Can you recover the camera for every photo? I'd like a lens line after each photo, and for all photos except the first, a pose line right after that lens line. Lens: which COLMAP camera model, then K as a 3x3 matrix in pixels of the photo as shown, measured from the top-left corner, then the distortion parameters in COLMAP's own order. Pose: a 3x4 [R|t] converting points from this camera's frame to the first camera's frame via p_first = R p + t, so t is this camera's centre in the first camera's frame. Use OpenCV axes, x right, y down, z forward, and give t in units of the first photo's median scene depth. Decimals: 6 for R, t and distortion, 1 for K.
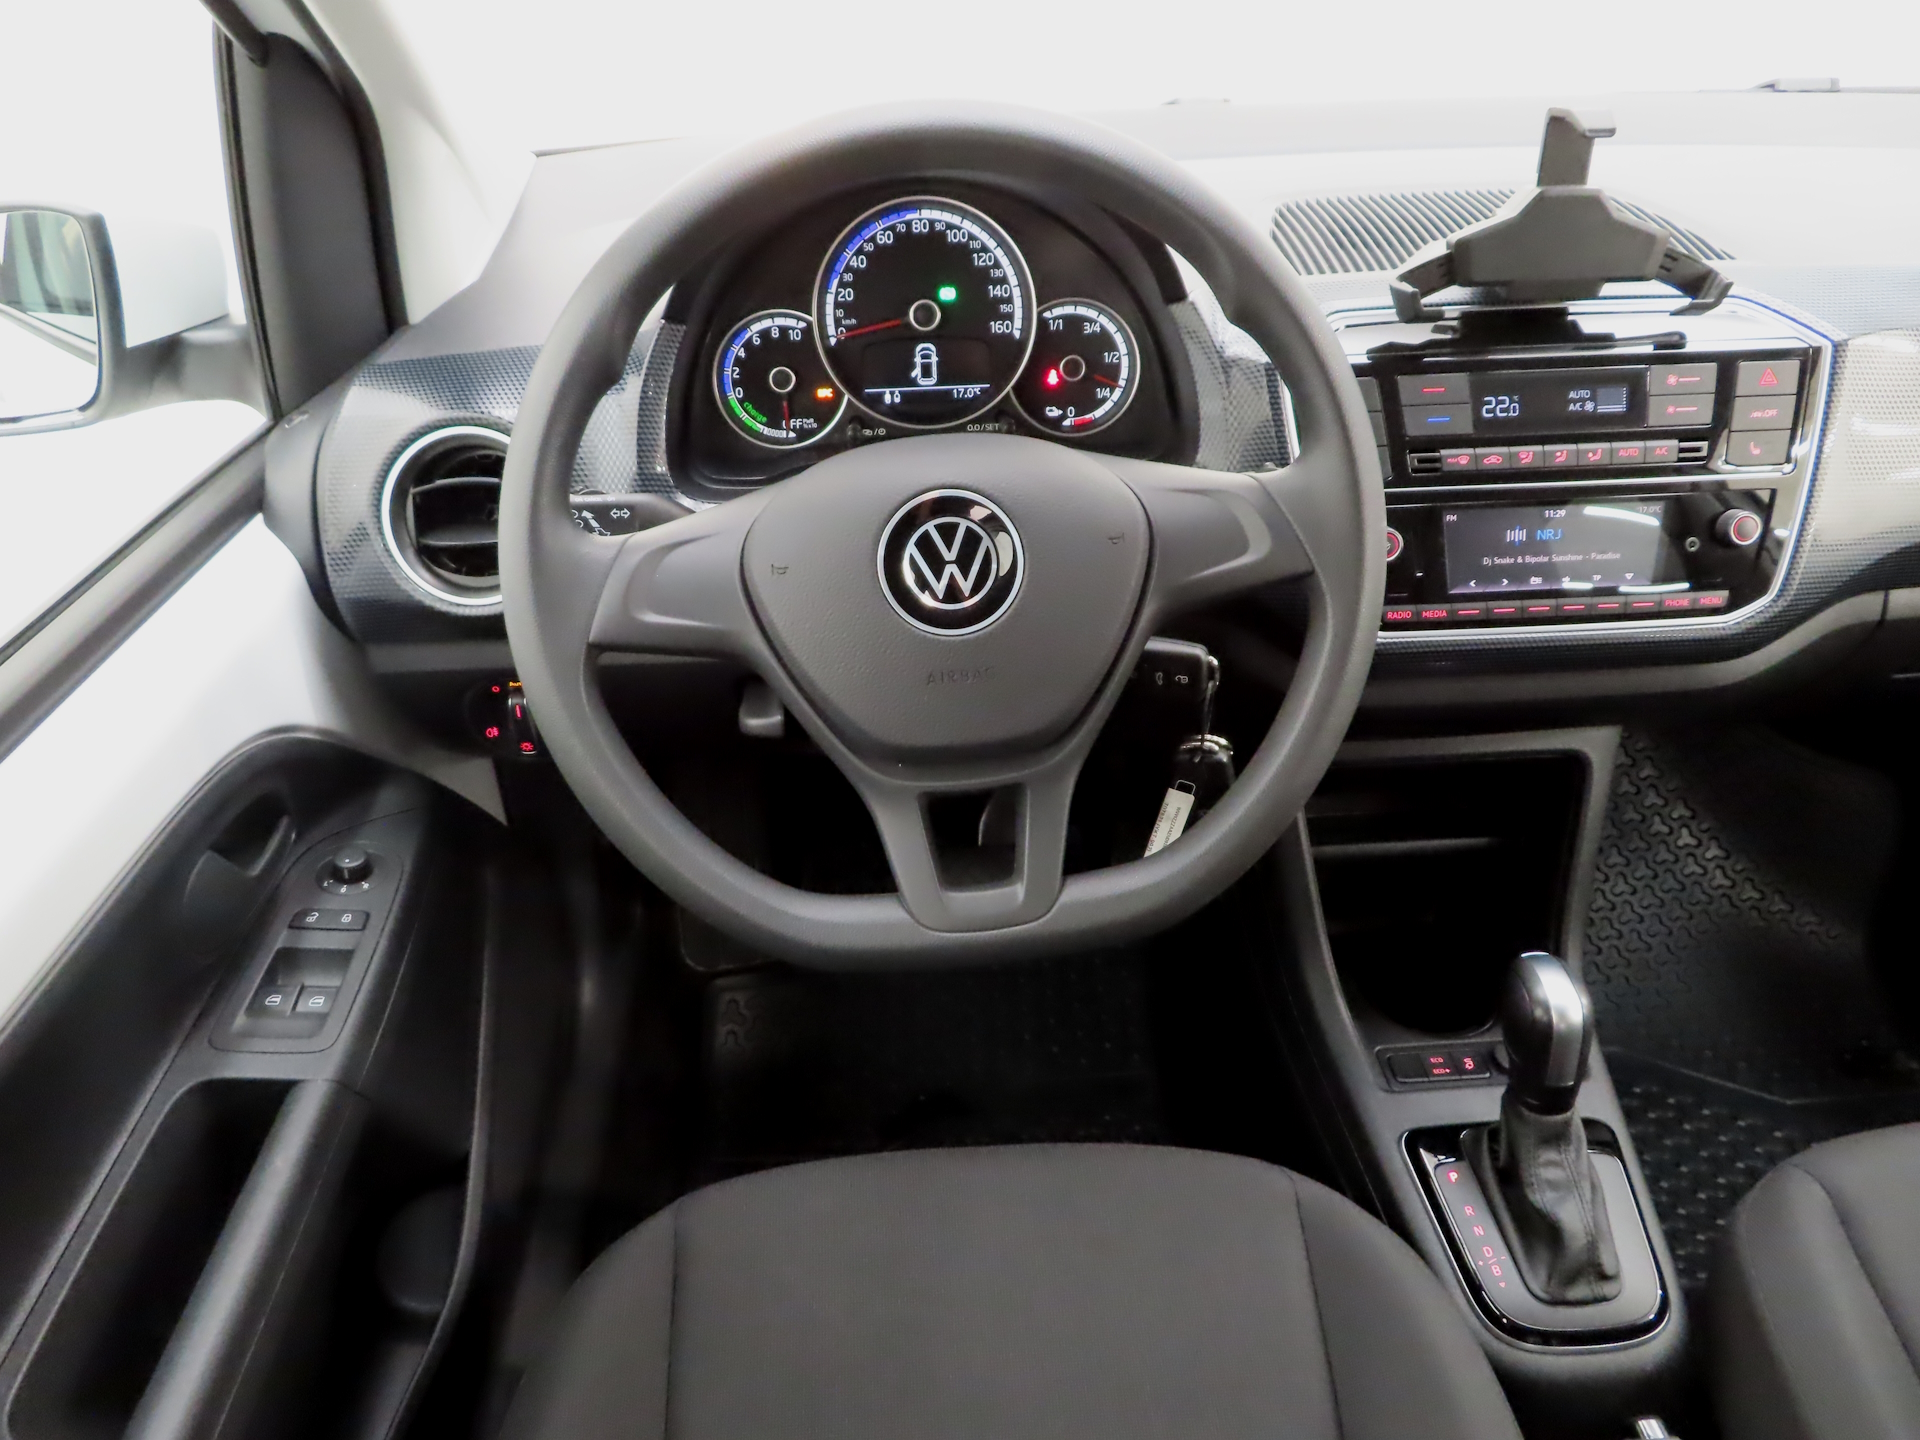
lens RADIAL K [[1335.8, 0, 946.1], [0, 1335.8, 721.6], [0, 0, 1]] dist [-0.013223, 0.013644]
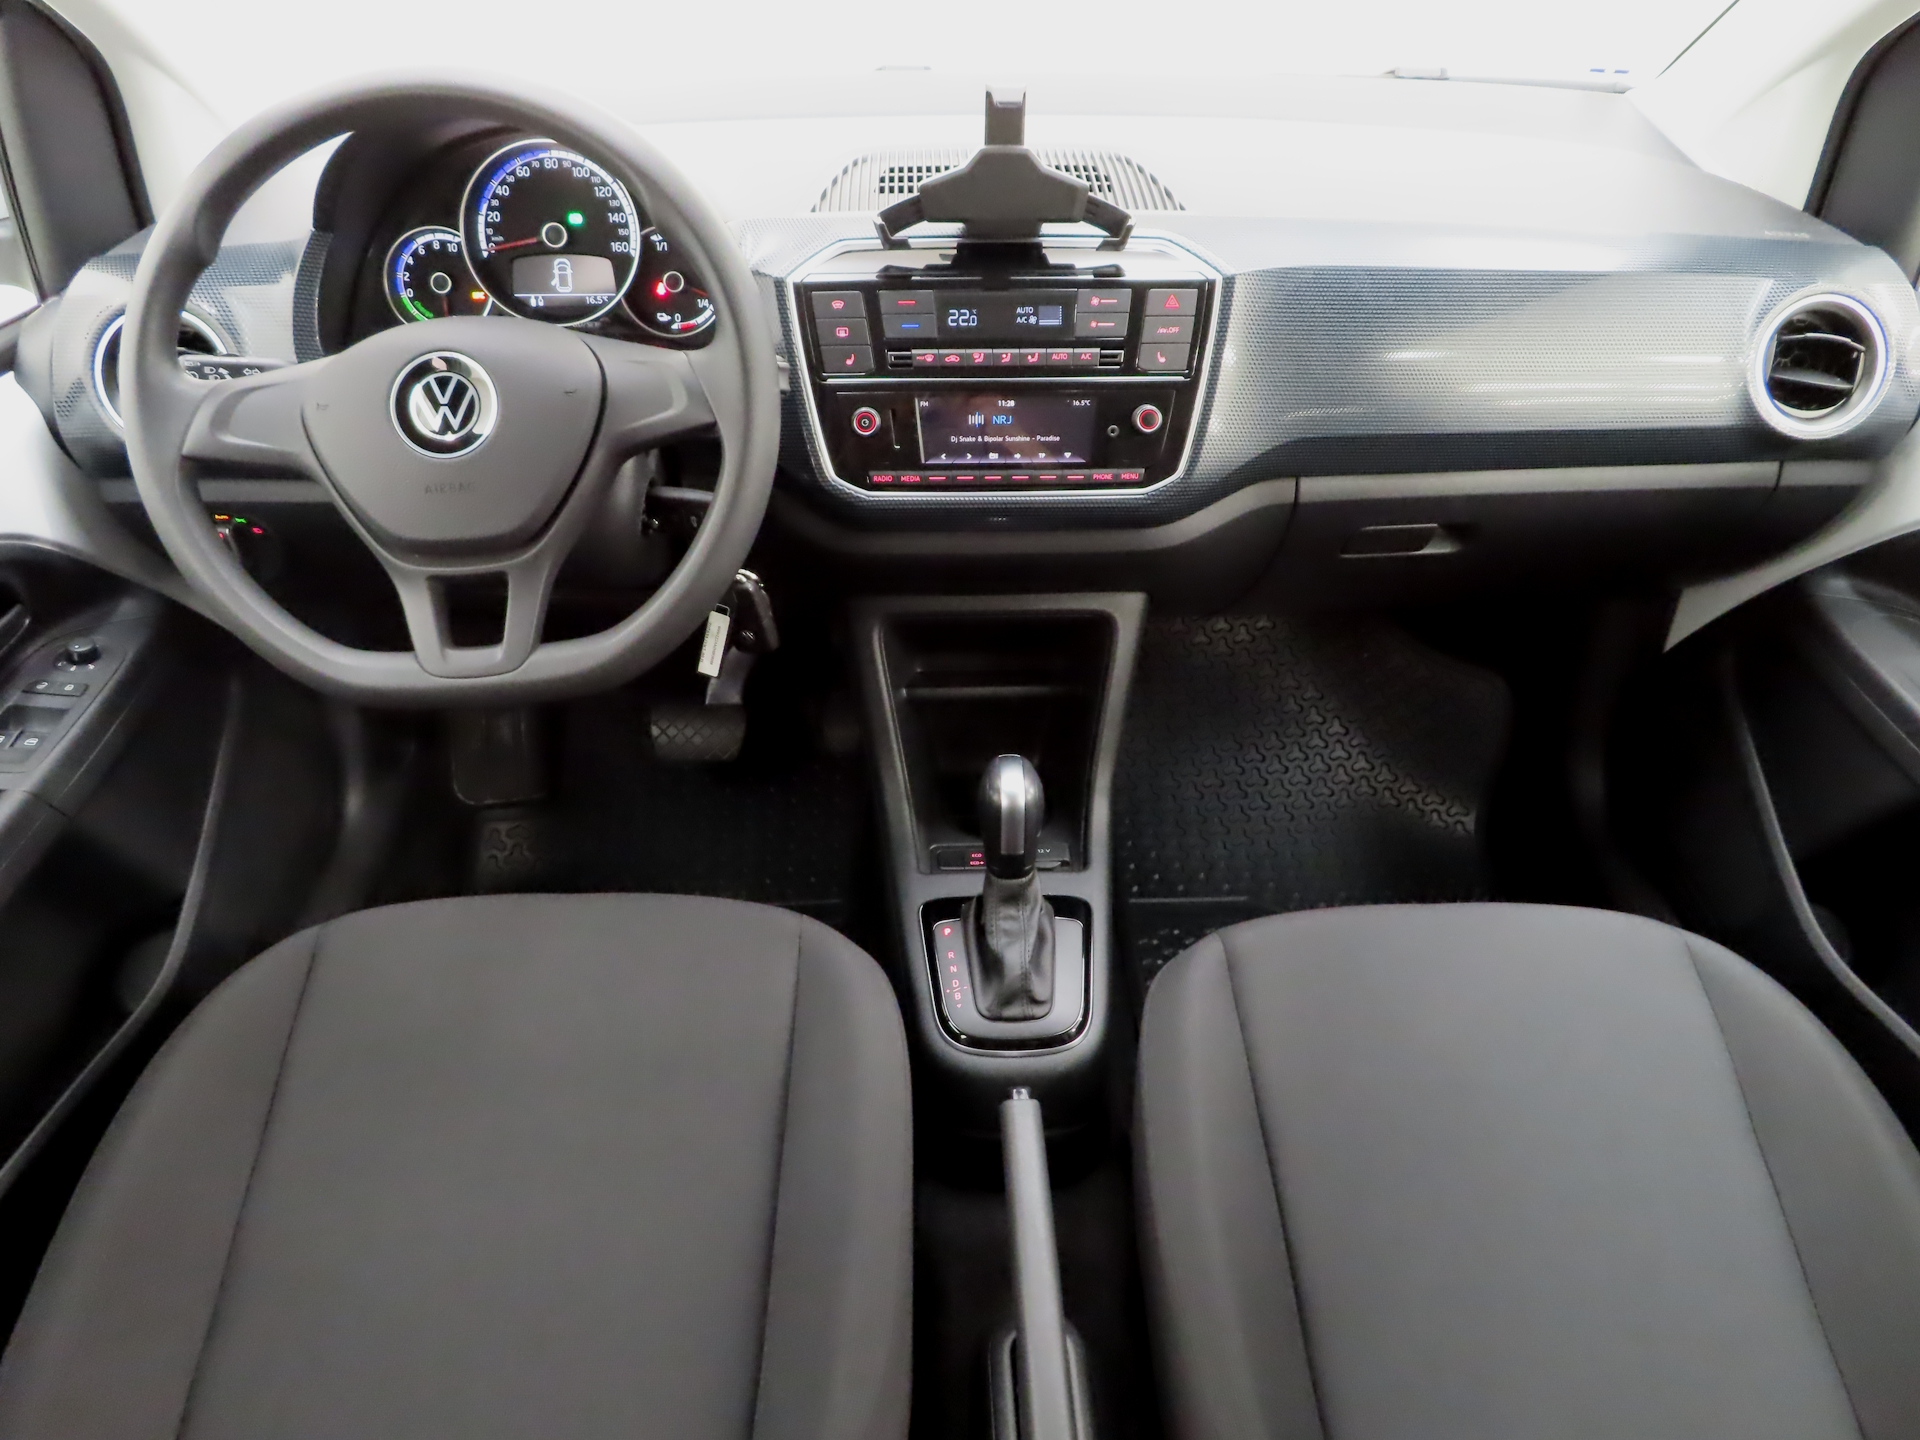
lens RADIAL K [[1335.8, 0, 961.9], [0, 1335.8, 726.1], [0, 0, 1]] dist [-0.013223, 0.013644]
pose [[0.999353, 0.035847, -0.002802, 0.418805], [-0.035752, 0.998944, 0.028856, 0.115837], [0.003834, -0.028738, 0.999580, -0.287484]]
